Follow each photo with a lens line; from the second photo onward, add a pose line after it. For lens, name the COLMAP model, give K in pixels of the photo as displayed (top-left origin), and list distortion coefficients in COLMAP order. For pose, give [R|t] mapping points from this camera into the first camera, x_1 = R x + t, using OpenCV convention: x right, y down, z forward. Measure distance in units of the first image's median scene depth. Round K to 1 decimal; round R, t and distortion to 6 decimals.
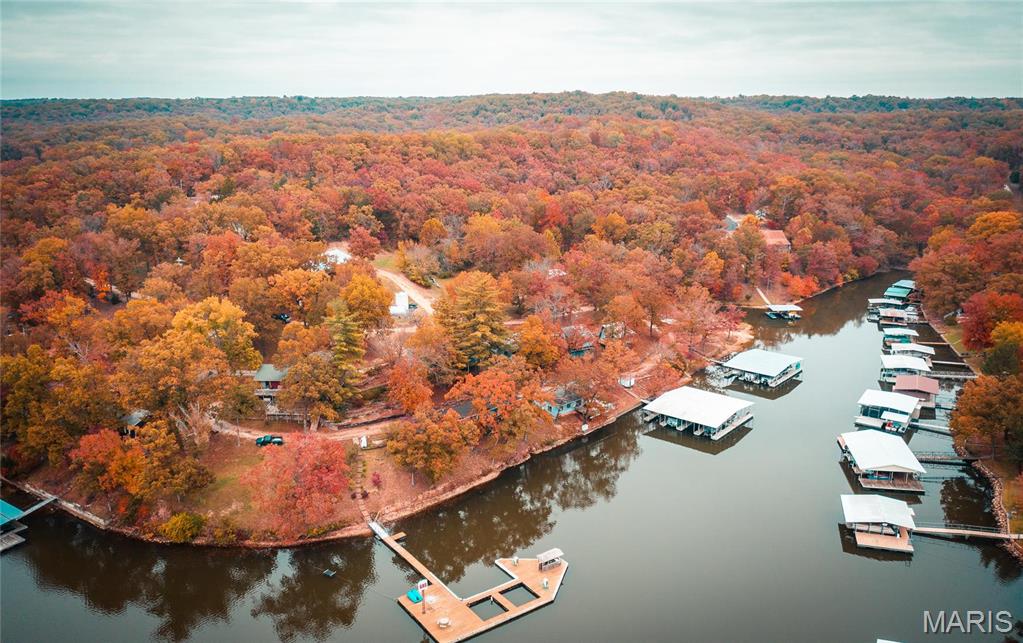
lens RADIAL K [[792.3, 0, 508.5], [0, 792.3, 313.6], [0, 0, 1]] dist [-0.006731, -0.001537]
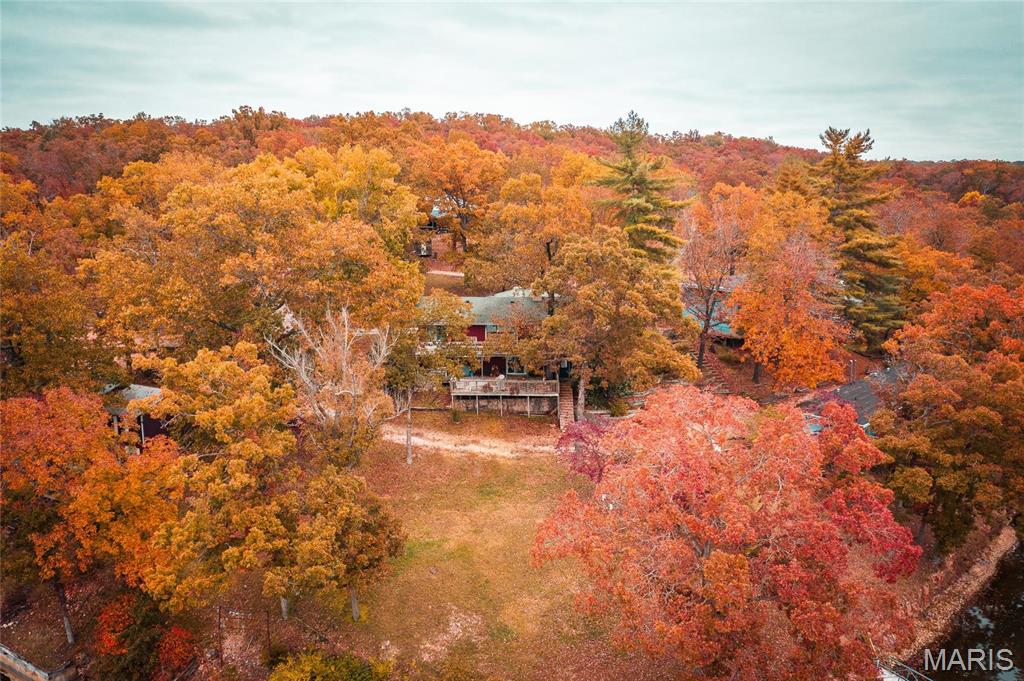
lens RADIAL K [[808.6, 0, 517.1], [0, 808.6, 347.5], [0, 0, 1]] dist [-0.023091, 0.000767]
pose [[0.999666, -0.002069, 0.025765, -0.298612], [0.003538, 0.998361, -0.057113, 0.133895], [-0.025605, 0.057185, 0.998035, 0.599732]]
